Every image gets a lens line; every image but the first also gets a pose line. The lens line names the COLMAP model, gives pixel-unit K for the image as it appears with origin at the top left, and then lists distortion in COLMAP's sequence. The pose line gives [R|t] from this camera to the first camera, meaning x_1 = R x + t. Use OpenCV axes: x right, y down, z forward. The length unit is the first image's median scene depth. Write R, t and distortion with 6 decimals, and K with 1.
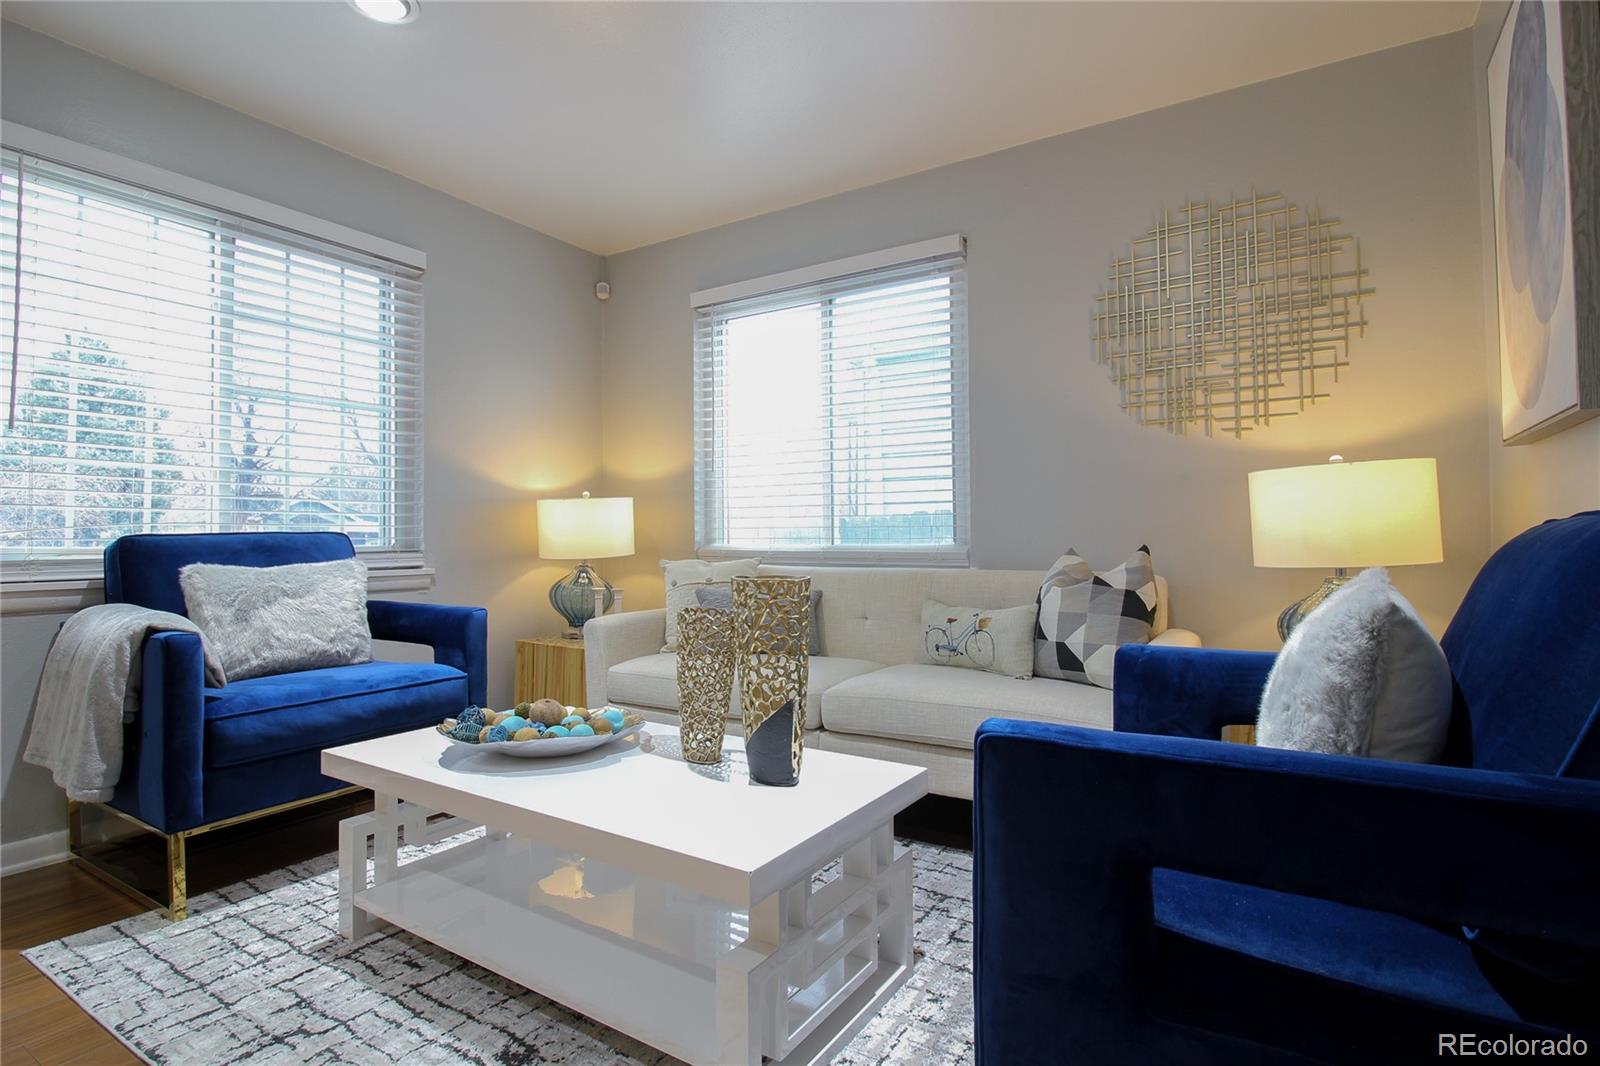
lens RADIAL K [[789.0, 0, 817.4], [0, 789.0, 527.7], [0, 0, 1]] dist [0.005545, -0.014639]
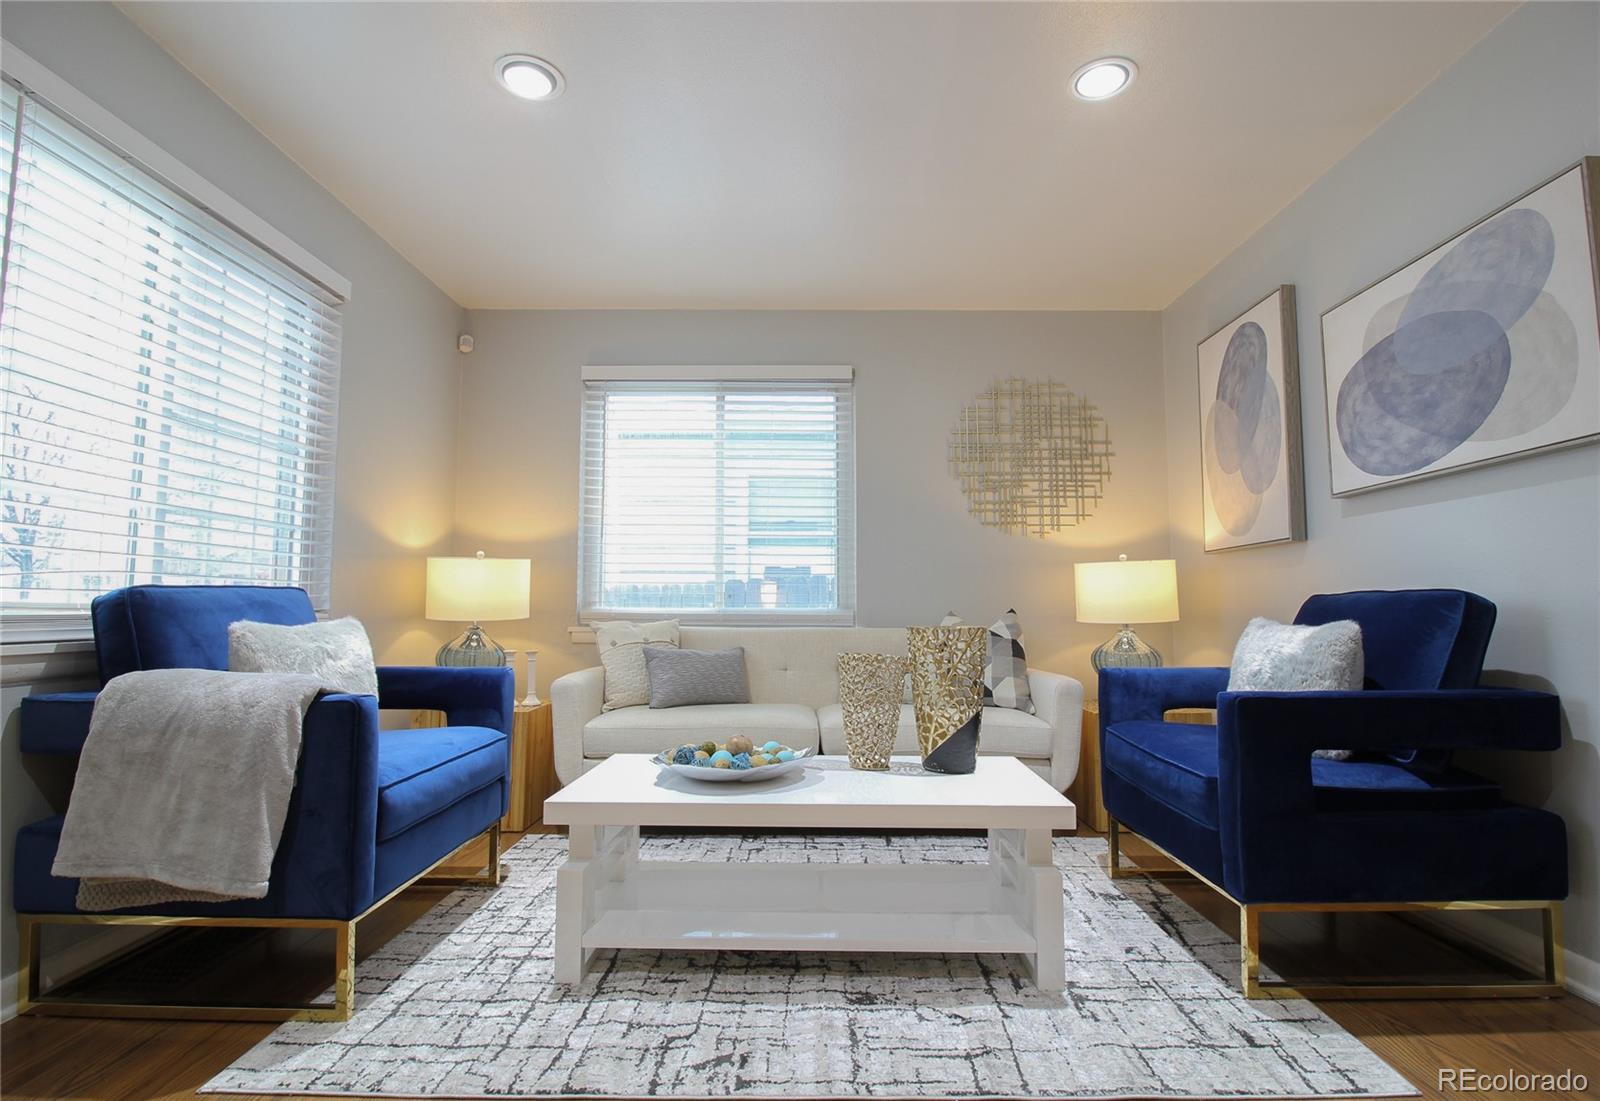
lens RADIAL K [[780.2, 0, 814.1], [0, 780.2, 551.9], [0, 0, 1]] dist [0.002844, -0.016169]
pose [[0.850841, 0.046142, 0.523393, -0.647865], [-0.014766, 0.997843, -0.063965, 0.014661], [-0.525215, 0.046696, 0.849687, -0.041592]]
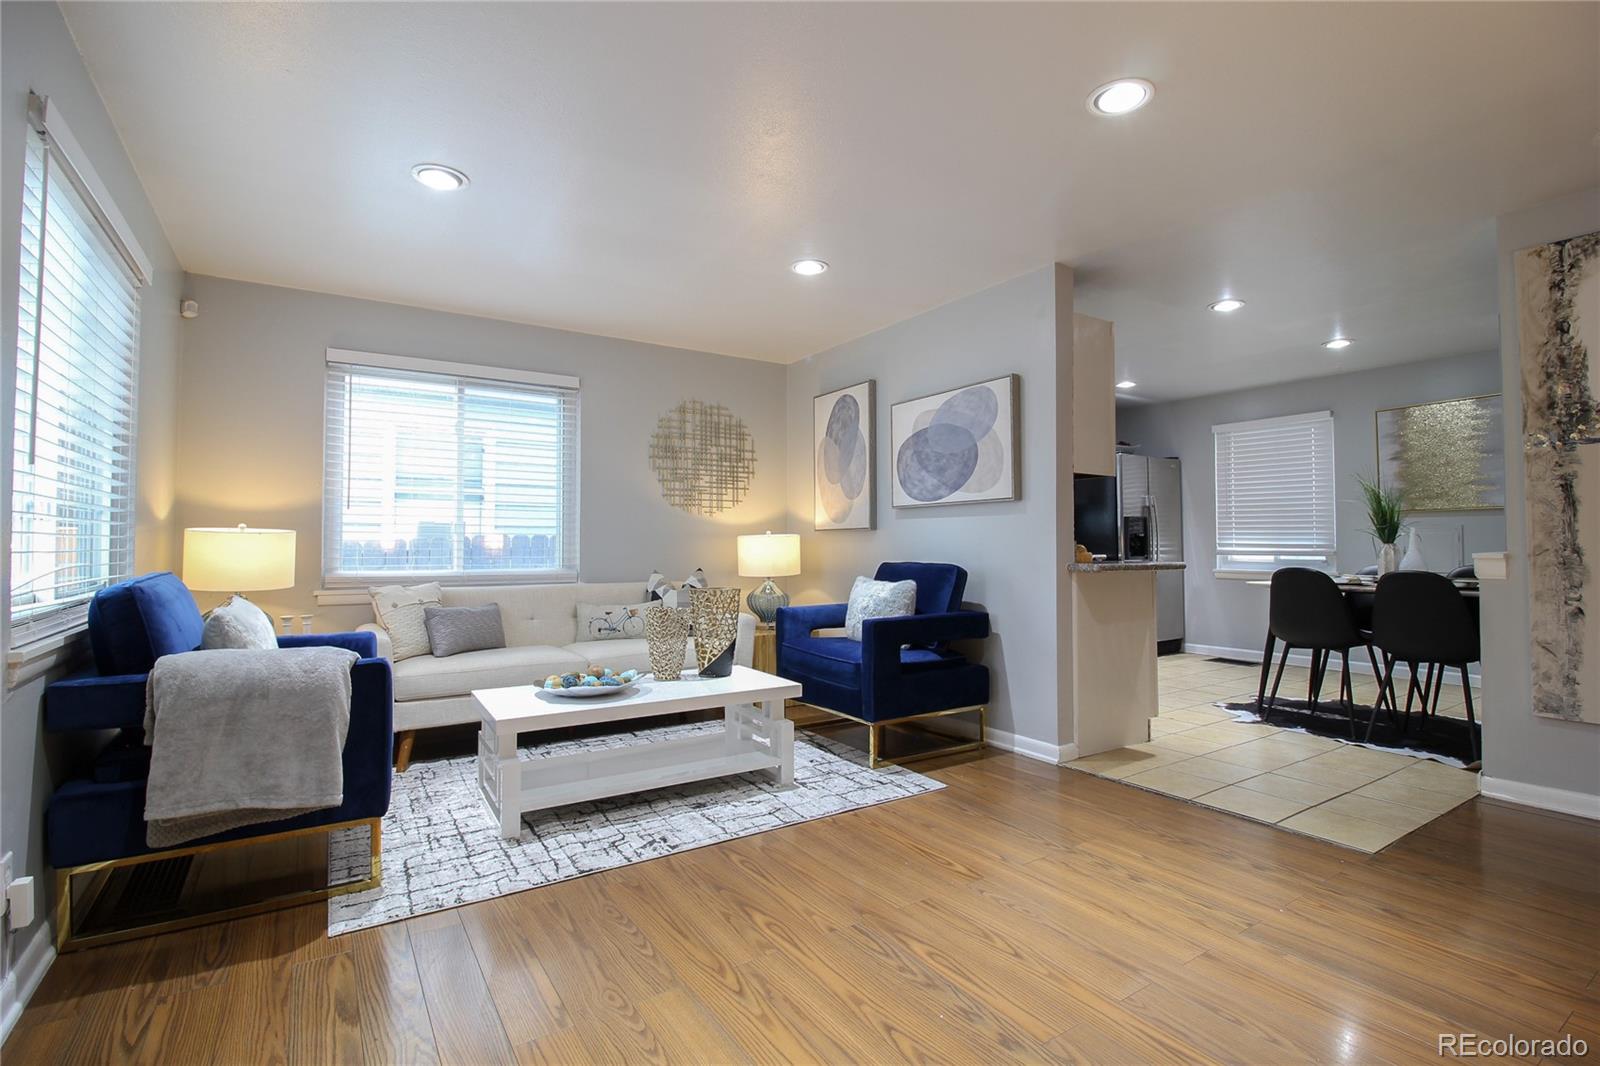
lens RADIAL K [[739.8, 0, 813.1], [0, 739.8, 526.2], [0, 0, 1]] dist [-0.000054, -0.012110]
pose [[0.418061, 0.027894, 0.907991, -1.234168], [-0.016078, 0.999599, -0.023305, -0.047287], [-0.908277, -0.004856, 0.418342, -0.100782]]
